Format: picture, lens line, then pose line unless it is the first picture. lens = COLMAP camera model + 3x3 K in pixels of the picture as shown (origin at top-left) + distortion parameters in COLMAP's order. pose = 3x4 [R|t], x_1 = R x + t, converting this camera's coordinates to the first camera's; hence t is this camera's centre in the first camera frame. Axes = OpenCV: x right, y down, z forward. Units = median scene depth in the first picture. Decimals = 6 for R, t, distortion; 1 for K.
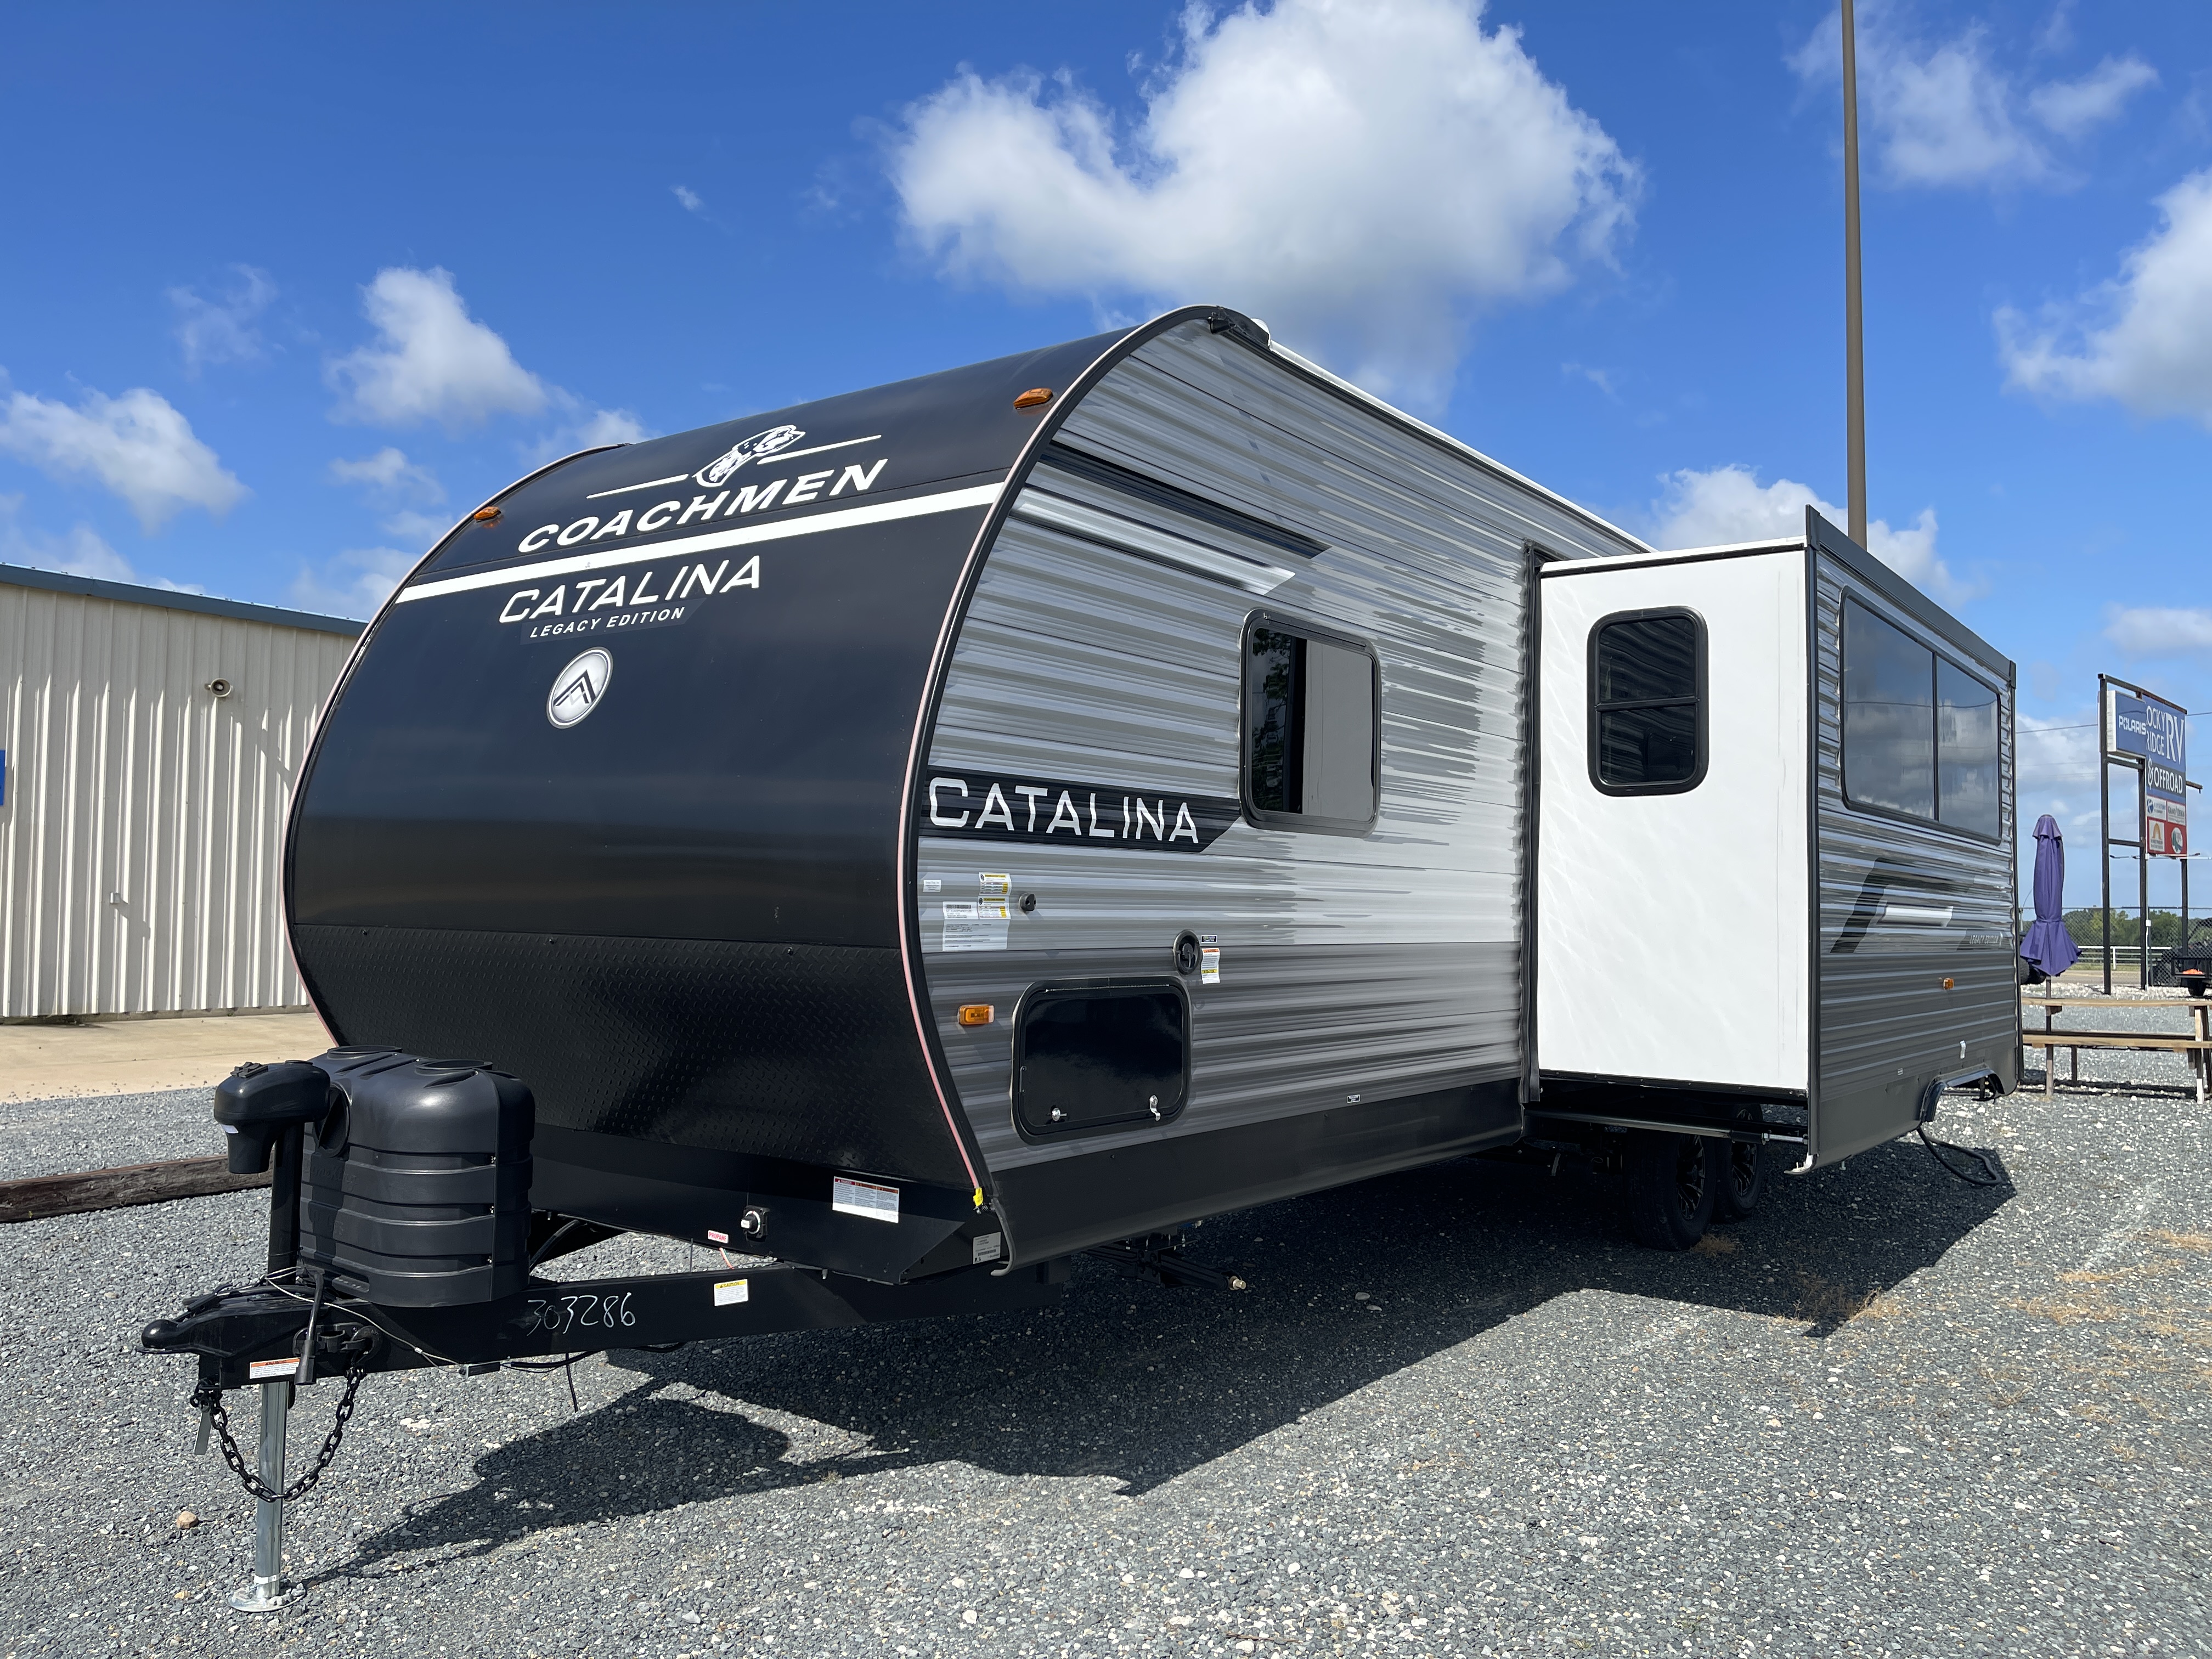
lens RADIAL K [[1654.9, 0, 1105.6], [0, 1654.9, 838.9], [0, 0, 1]] dist [0.059001, -0.001968]
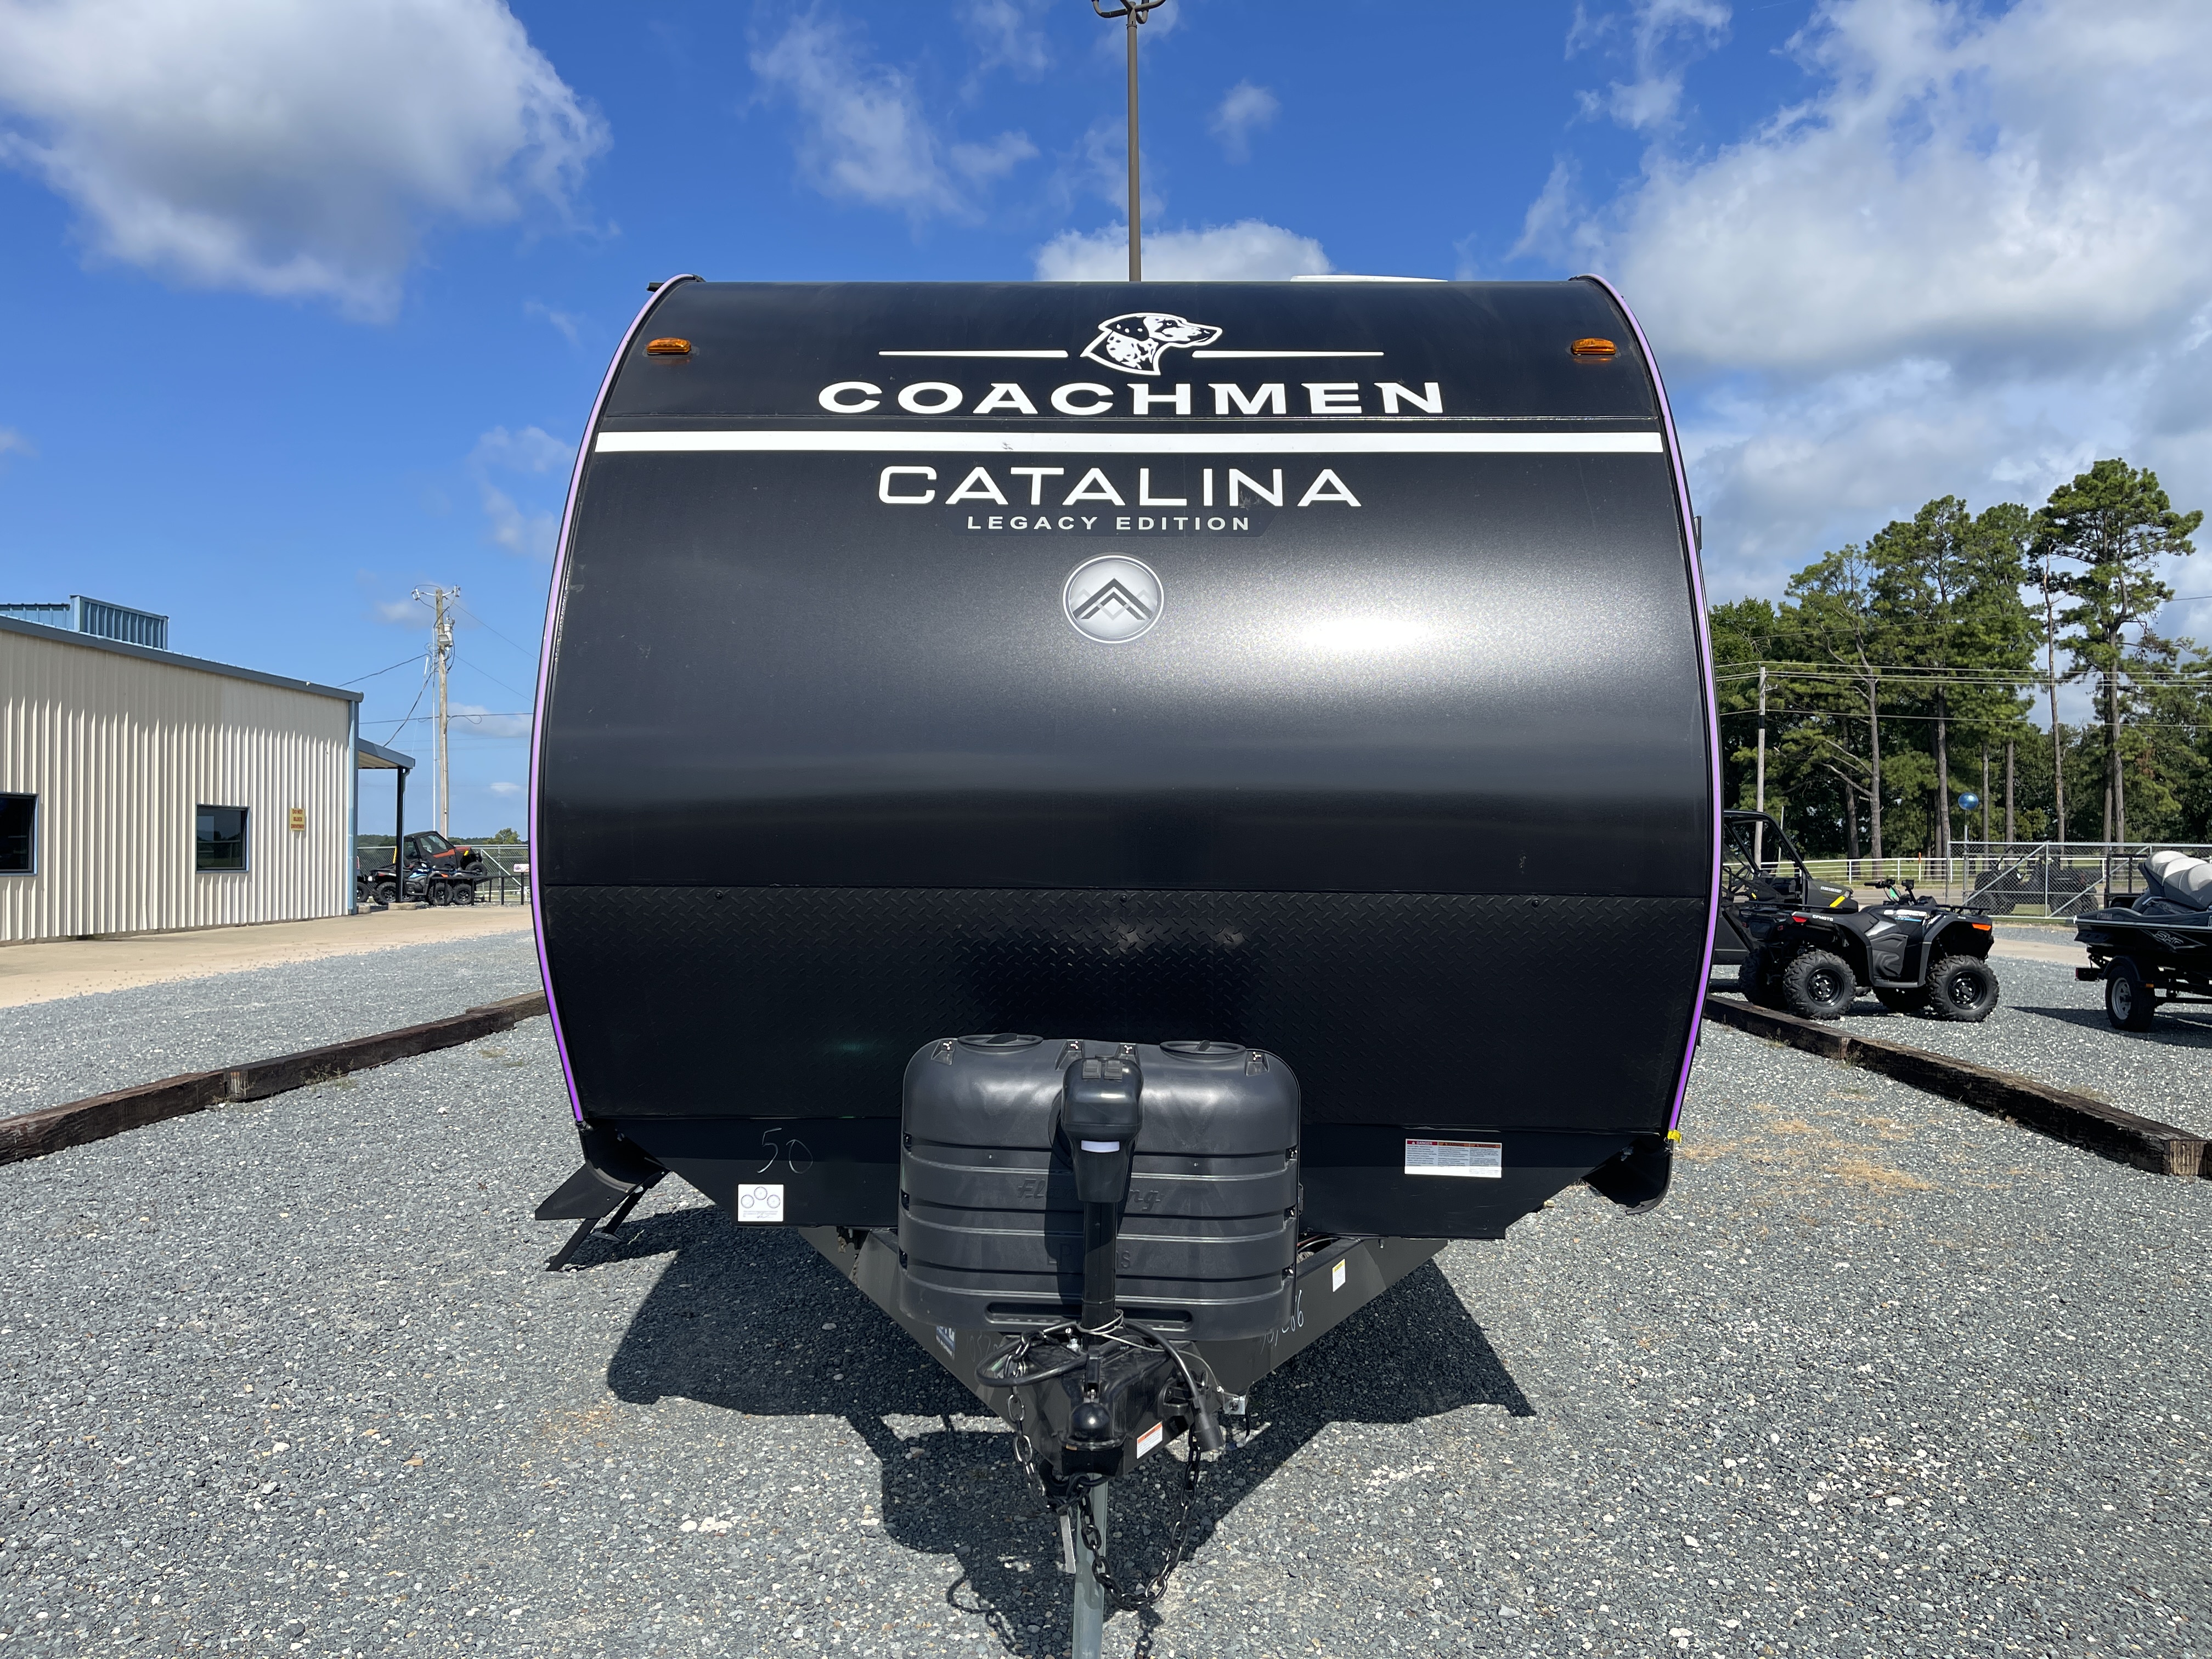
lens RADIAL K [[1628.3, 0, 1104.6], [0, 1628.3, 823.0], [0, 0, 1]] dist [0.061937, -0.090762]
pose [[0.817836, 0.001043, 0.575450, -0.767883], [-0.016253, 0.999641, 0.021287, 0.005483], [-0.575221, -0.026762, 0.817560, 0.312504]]
